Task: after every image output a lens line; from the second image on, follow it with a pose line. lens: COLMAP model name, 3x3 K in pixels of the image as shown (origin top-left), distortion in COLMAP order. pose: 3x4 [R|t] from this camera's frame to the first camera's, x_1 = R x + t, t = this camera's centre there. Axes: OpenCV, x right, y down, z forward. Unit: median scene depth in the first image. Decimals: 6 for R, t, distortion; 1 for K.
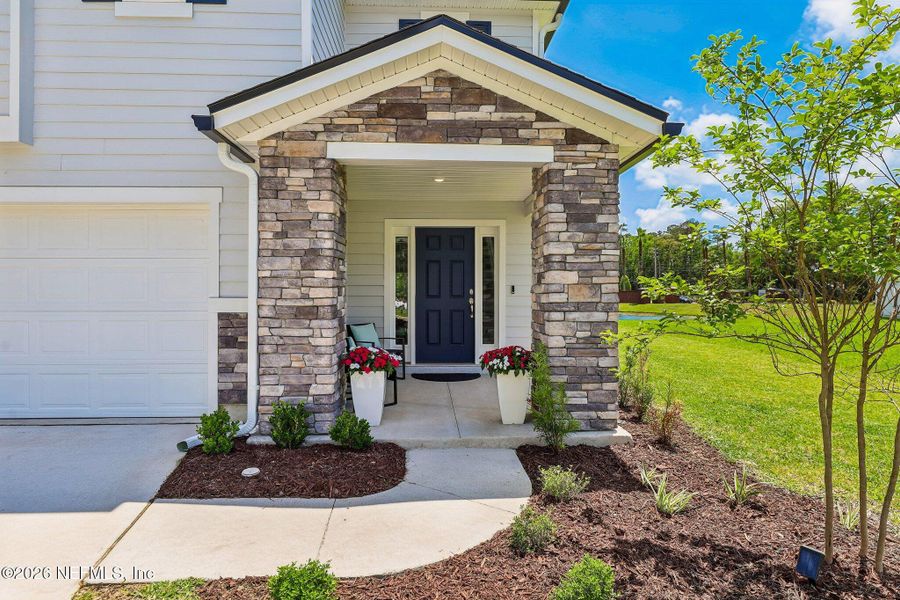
lens RADIAL K [[504.1, 0, 447.1], [0, 504.1, 298.0], [0, 0, 1]] dist [-0.001675, 0.000029]
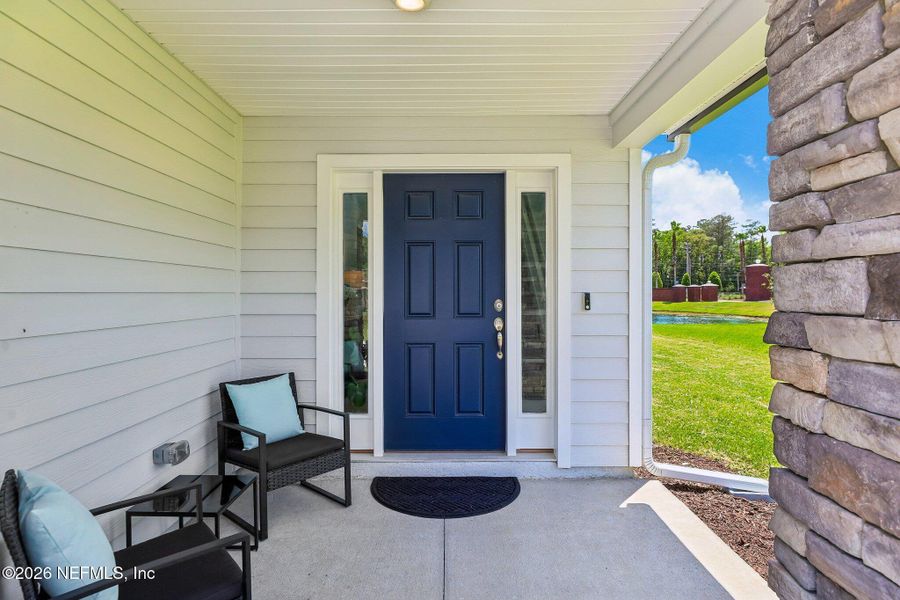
lens RADIAL K [[504.1, 0, 453.5], [0, 504.1, 293.7], [0, 0, 1]] dist [-0.001675, 0.000029]
pose [[0.999450, -0.002354, -0.033083, 0.035620], [0.002261, 0.999993, -0.002843, -0.038309], [0.033090, 0.002766, 0.999449, 0.890317]]
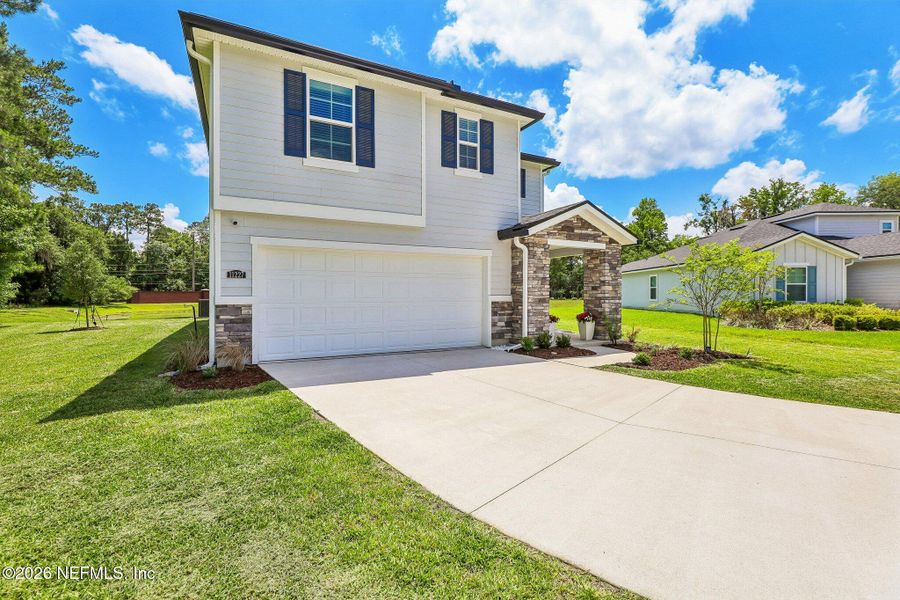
lens RADIAL K [[403.5, 0, 448.3], [0, 403.5, 294.4], [0, 0, 1]] dist [0.001683, -0.000401]
pose [[0.904296, -0.001335, 0.426903, -1.632487], [0.002940, 0.999991, -0.003102, 0.000569], [-0.426895, 0.004060, 0.904292, -0.742232]]
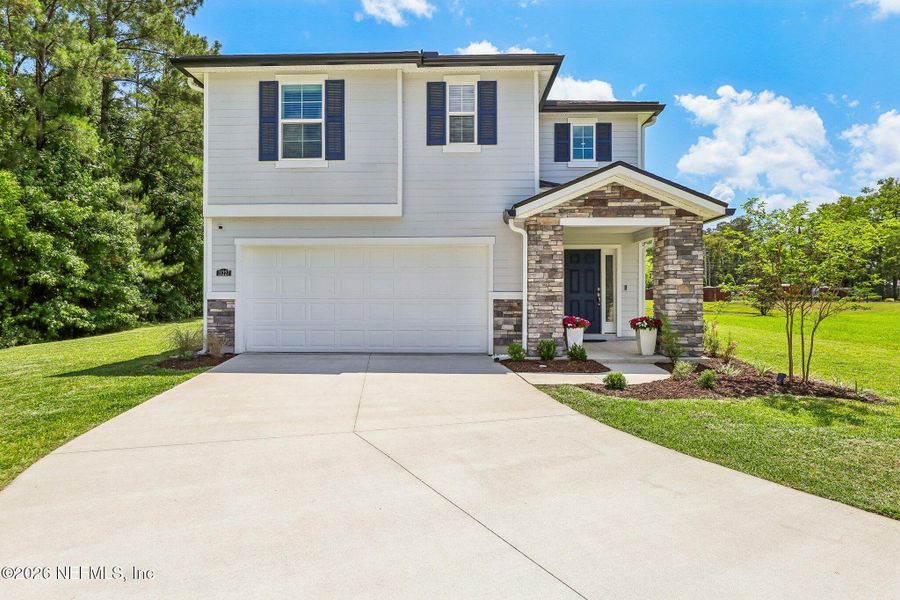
lens RADIAL K [[504.1, 0, 450.0], [0, 504.1, 288.9], [0, 0, 1]] dist [-0.001675, 0.000029]
pose [[0.997165, -0.000542, -0.075248, -0.527539], [-0.000610, 0.999883, -0.015283, 0.020474], [0.075248, 0.015286, 0.997048, -1.108690]]
